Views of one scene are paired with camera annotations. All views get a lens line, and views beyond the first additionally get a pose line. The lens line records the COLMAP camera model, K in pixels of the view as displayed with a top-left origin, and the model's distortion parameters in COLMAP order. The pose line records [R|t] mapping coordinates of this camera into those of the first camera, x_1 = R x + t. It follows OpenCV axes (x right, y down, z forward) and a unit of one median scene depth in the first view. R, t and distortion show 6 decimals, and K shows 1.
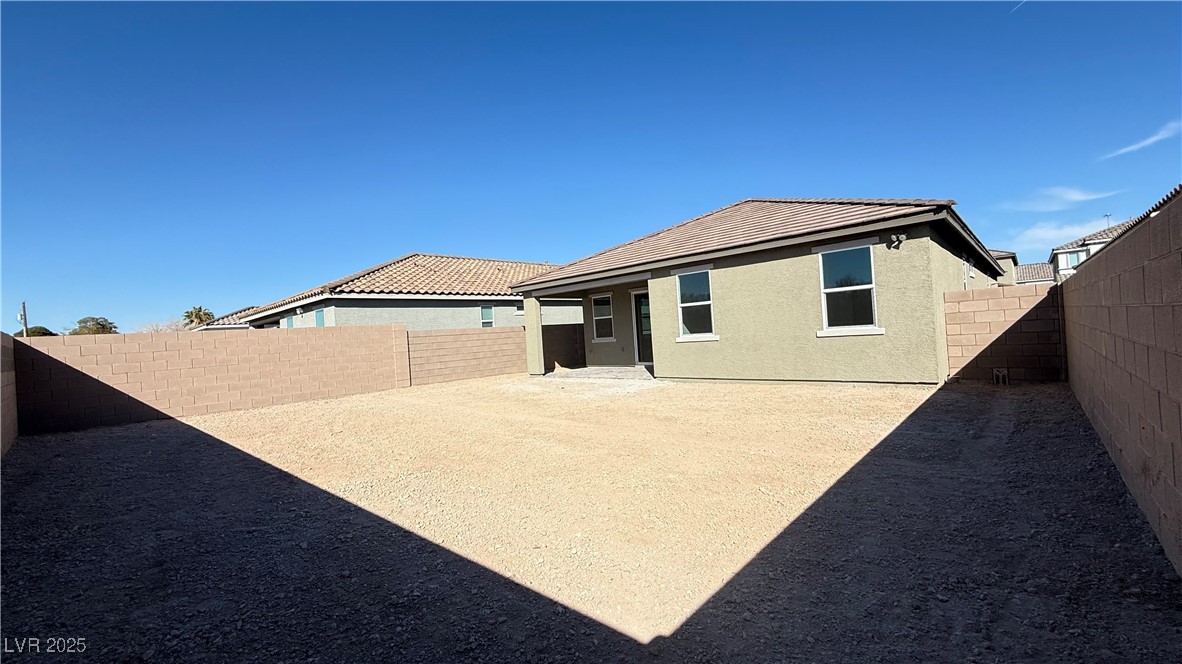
lens RADIAL K [[473.6, 0, 600.9], [0, 473.6, 330.9], [0, 0, 1]] dist [0.002726, 0.001153]
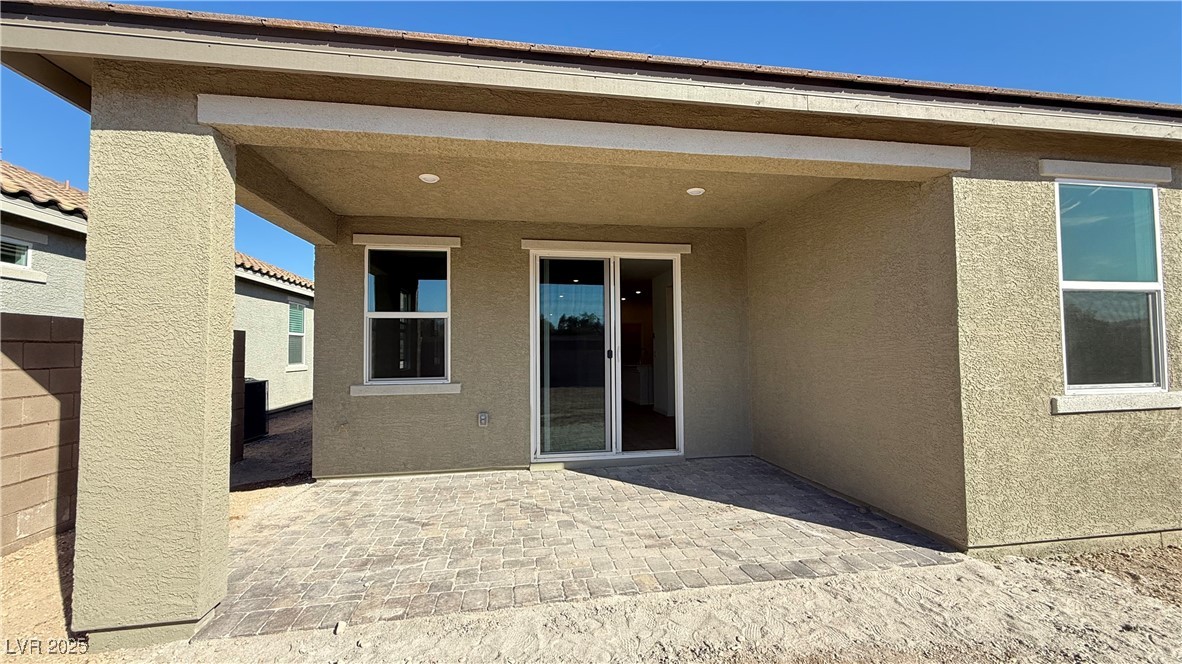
lens RADIAL K [[473.6, 0, 584.0], [0, 473.6, 328.6], [0, 0, 1]] dist [0.002726, 0.001153]
pose [[0.619106, 0.092444, 0.779848, -0.241199], [-0.030034, 0.995108, -0.094117, 0.008961], [-0.784733, 0.034846, 0.618853, 1.047353]]
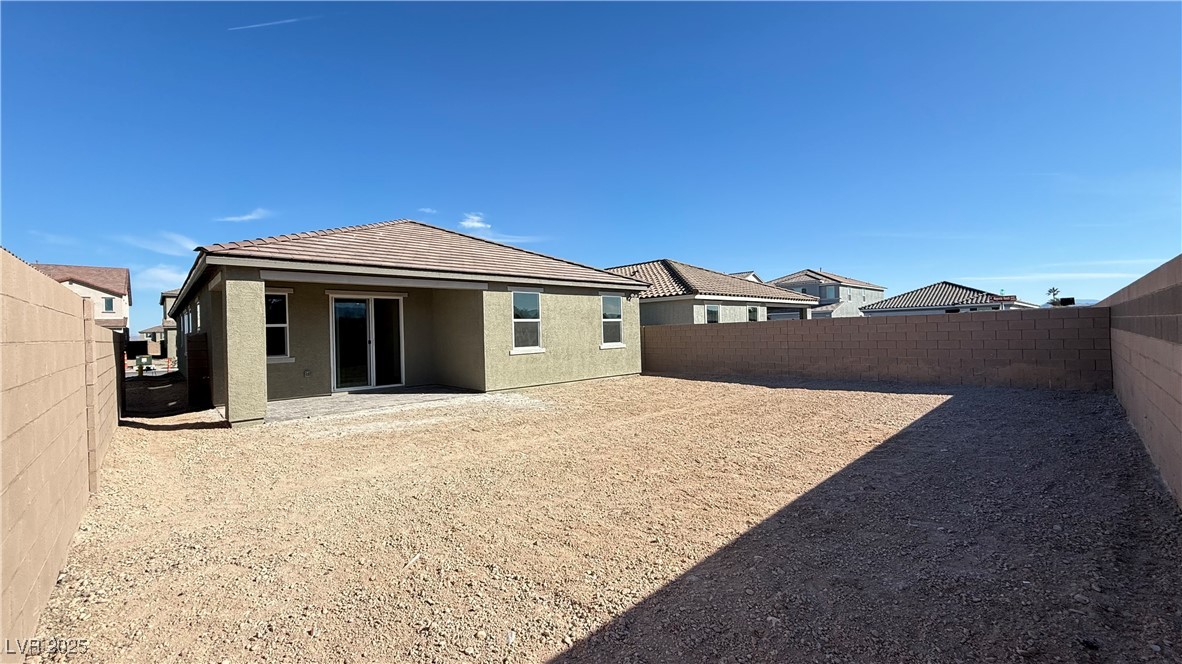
lens RADIAL K [[473.6, 0, 595.4], [0, 473.6, 333.2], [0, 0, 1]] dist [0.002726, 0.001153]
pose [[0.074868, 0.061239, 0.995311, -0.883101], [0.018942, 0.997845, -0.062819, 0.045842], [-0.997014, 0.023557, 0.073547, 0.734421]]
